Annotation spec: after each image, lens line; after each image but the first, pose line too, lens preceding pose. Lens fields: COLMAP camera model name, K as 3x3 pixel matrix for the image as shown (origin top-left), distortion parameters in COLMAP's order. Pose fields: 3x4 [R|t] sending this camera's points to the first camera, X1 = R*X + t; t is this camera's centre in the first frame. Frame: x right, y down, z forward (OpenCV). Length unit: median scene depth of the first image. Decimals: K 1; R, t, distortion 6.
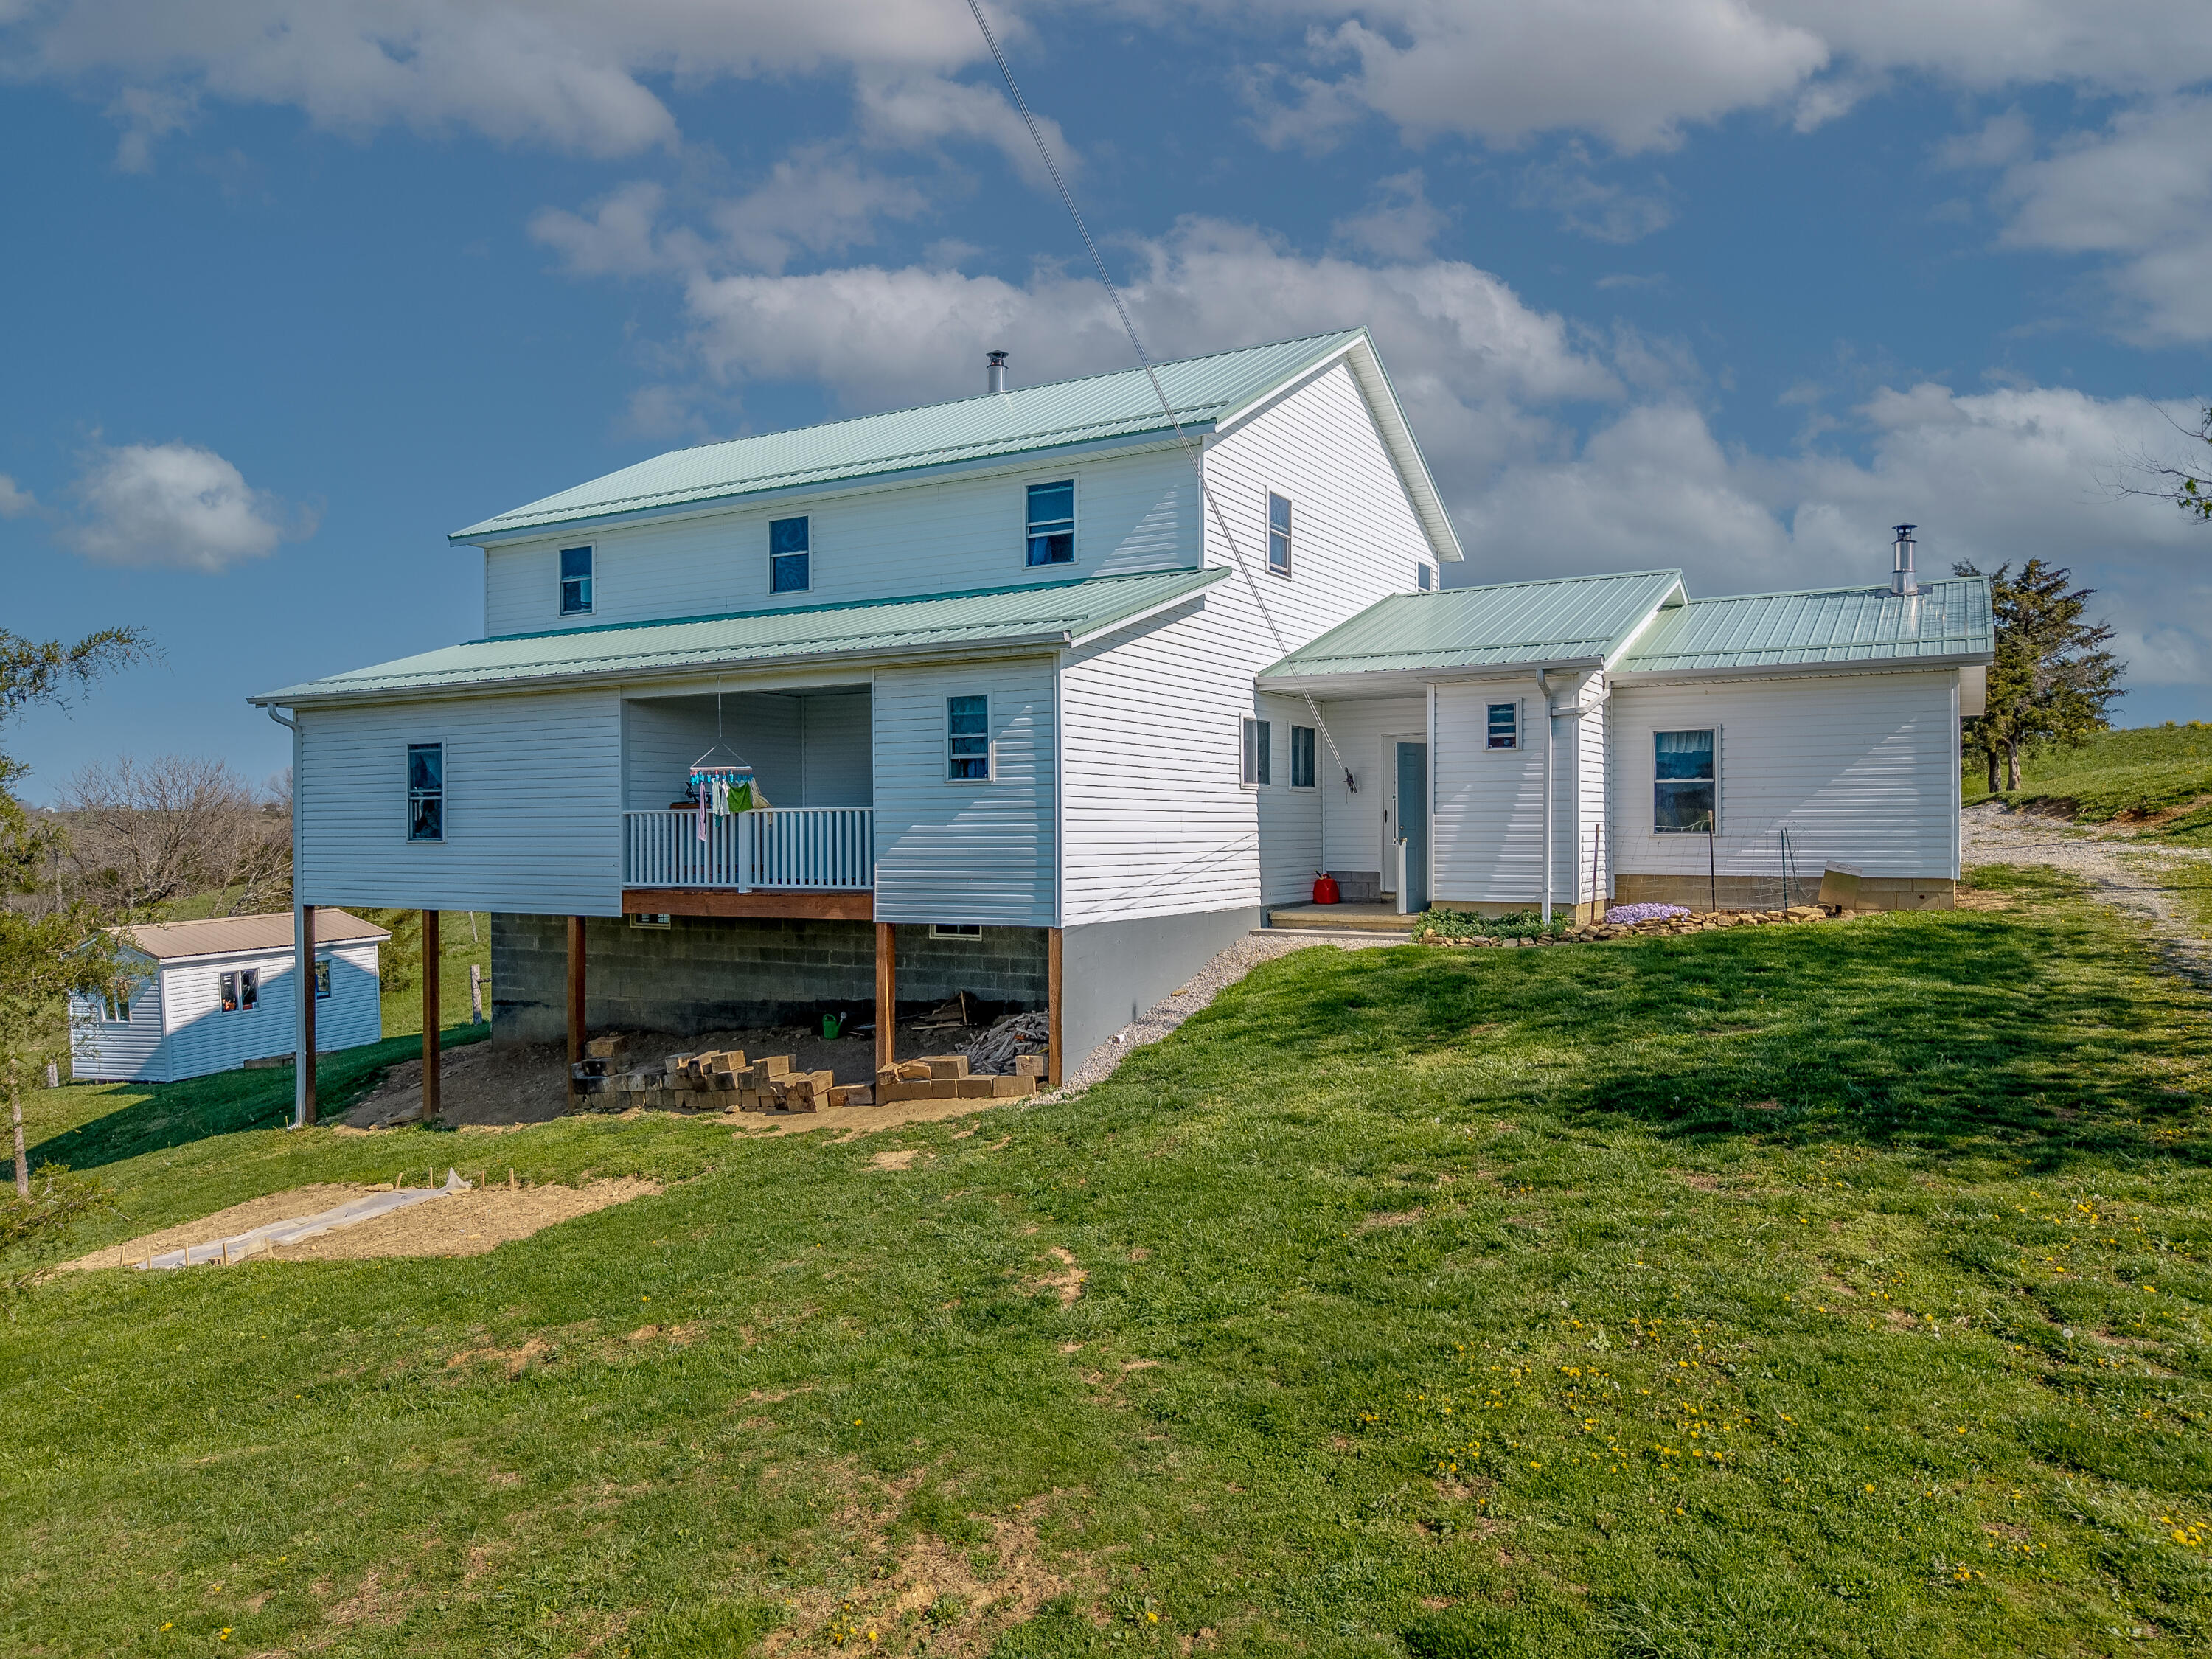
lens RADIAL K [[1477.3, 0, 1106.0], [0, 1477.3, 829.5], [0, 0, 1]] dist [0.049063, -0.057926]
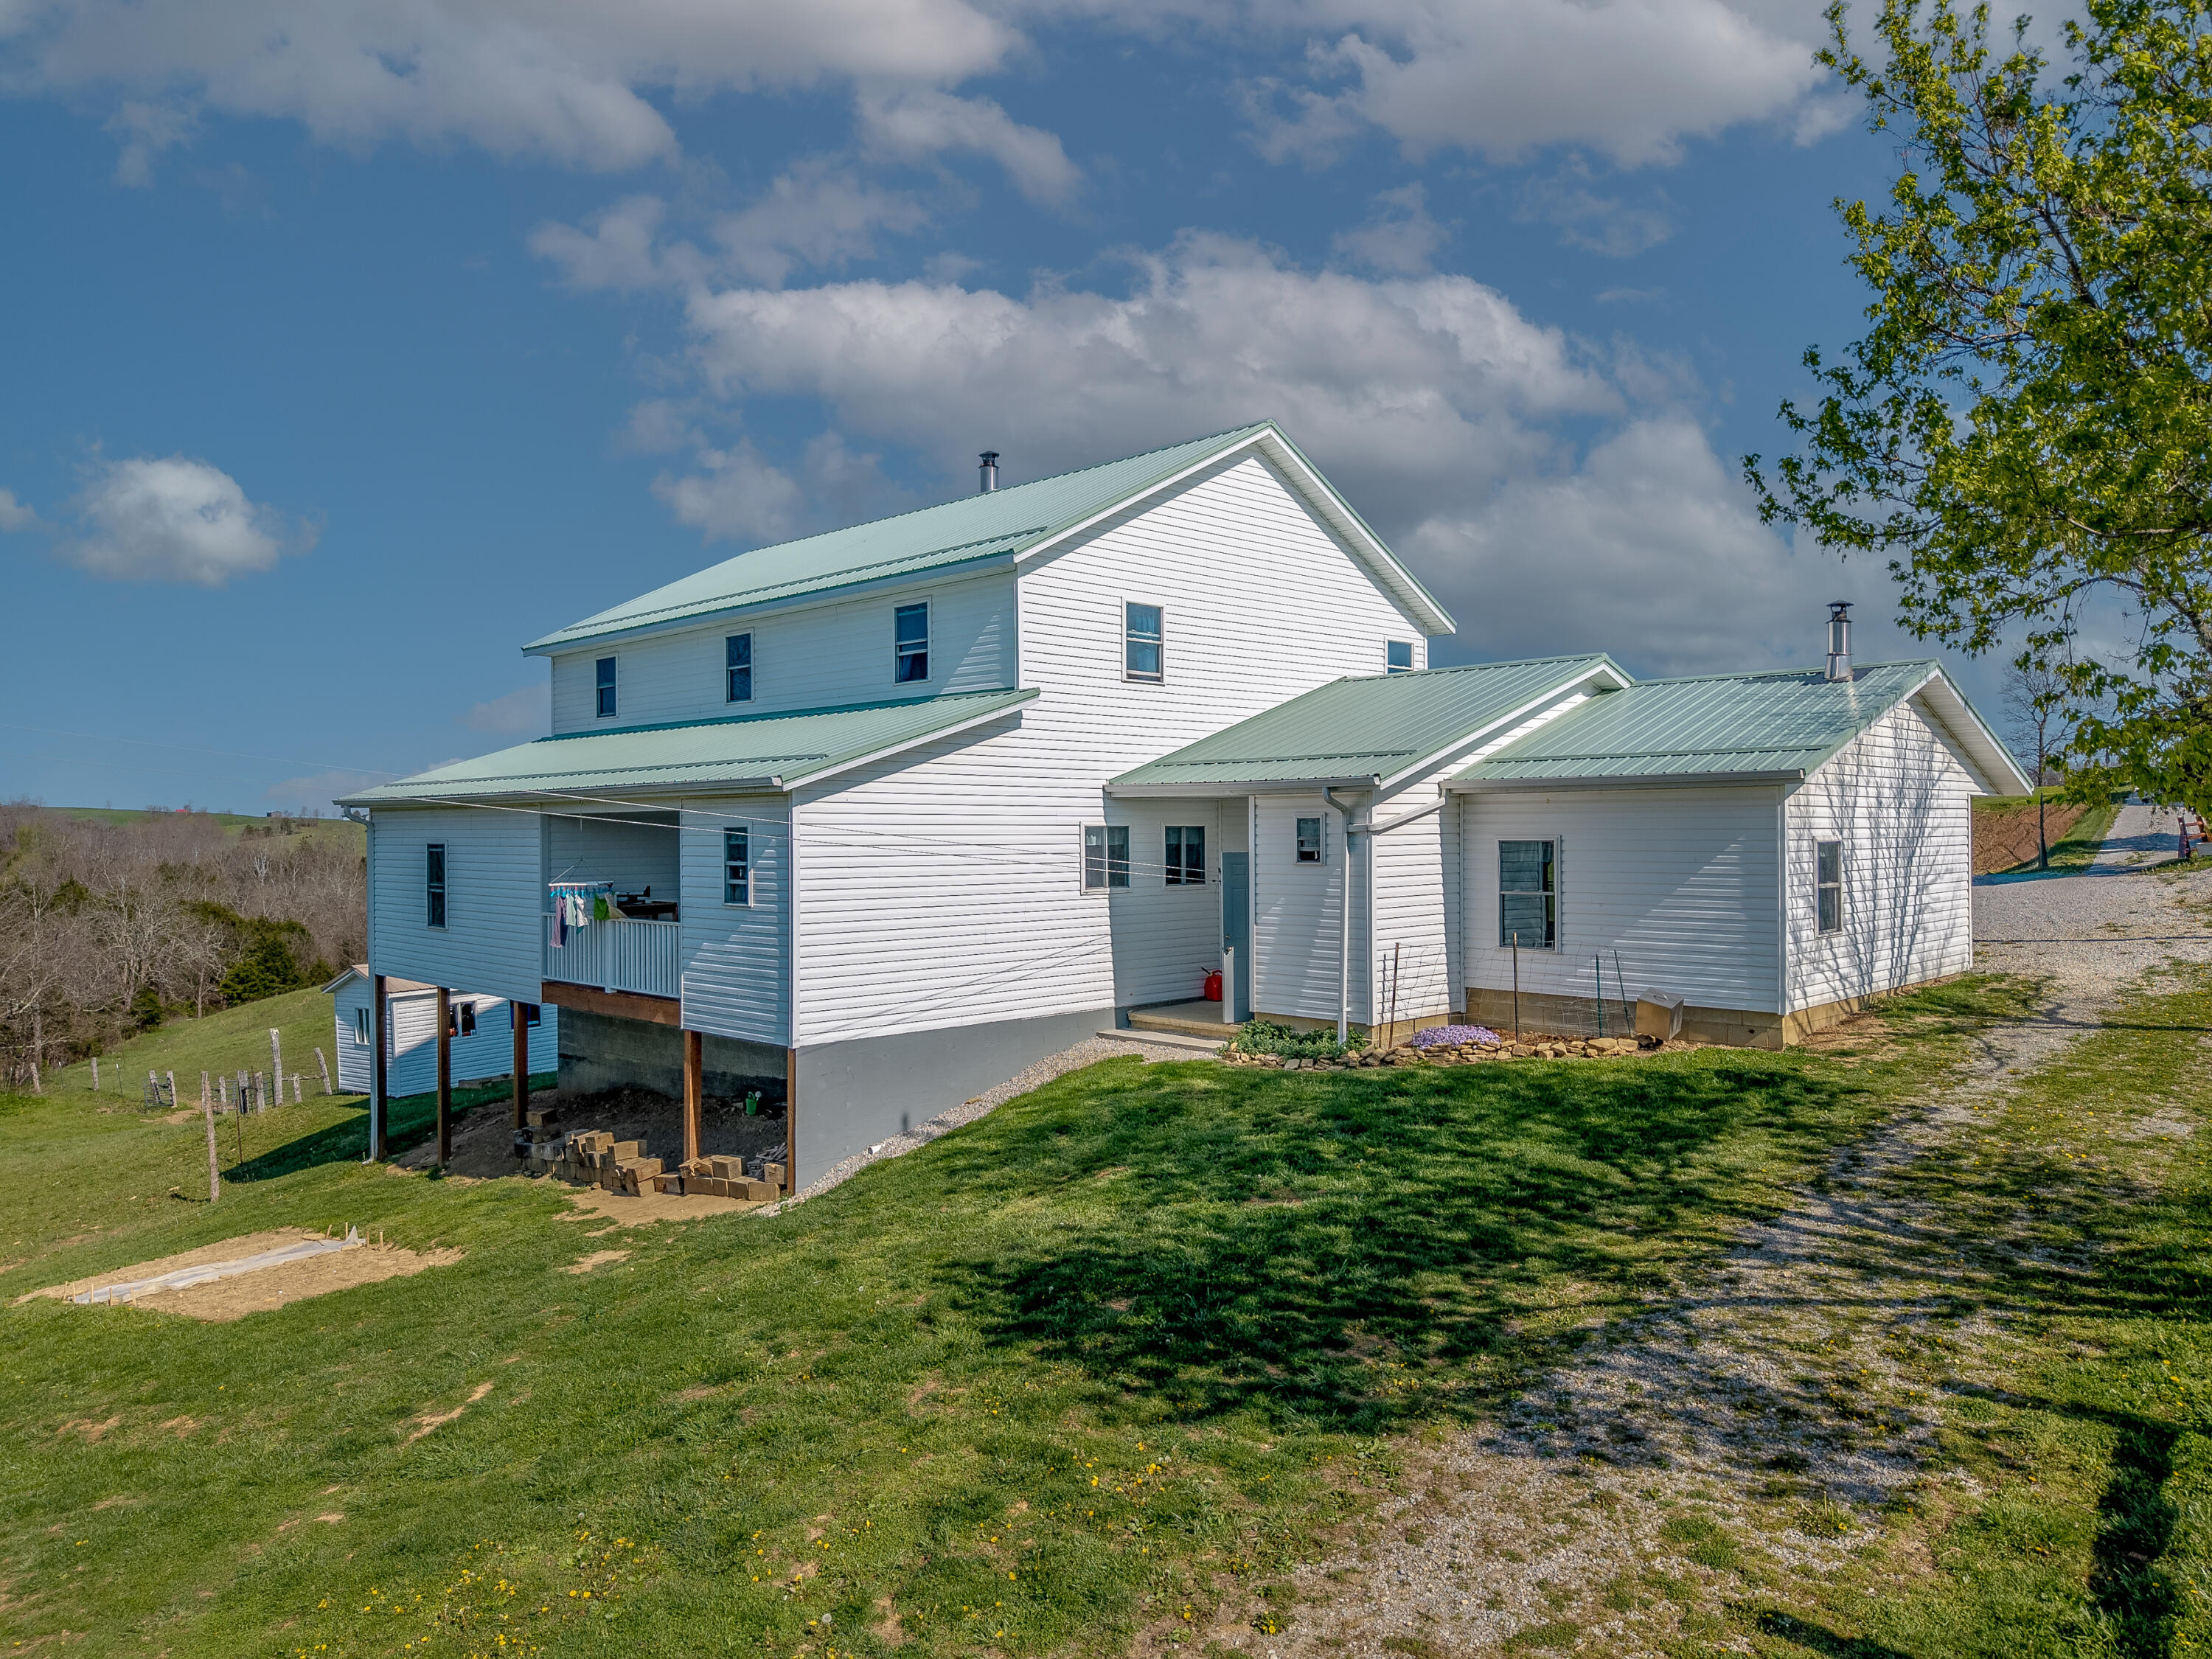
lens RADIAL K [[1493.1, 0, 1115.5], [0, 1493.1, 793.2], [0, 0, 1]] dist [0.045806, -0.050843]
pose [[0.964948, -0.006246, -0.262366, 0.393114], [0.000660, 0.999771, -0.021376, -0.077068], [0.262439, 0.020453, 0.964732, 0.002216]]
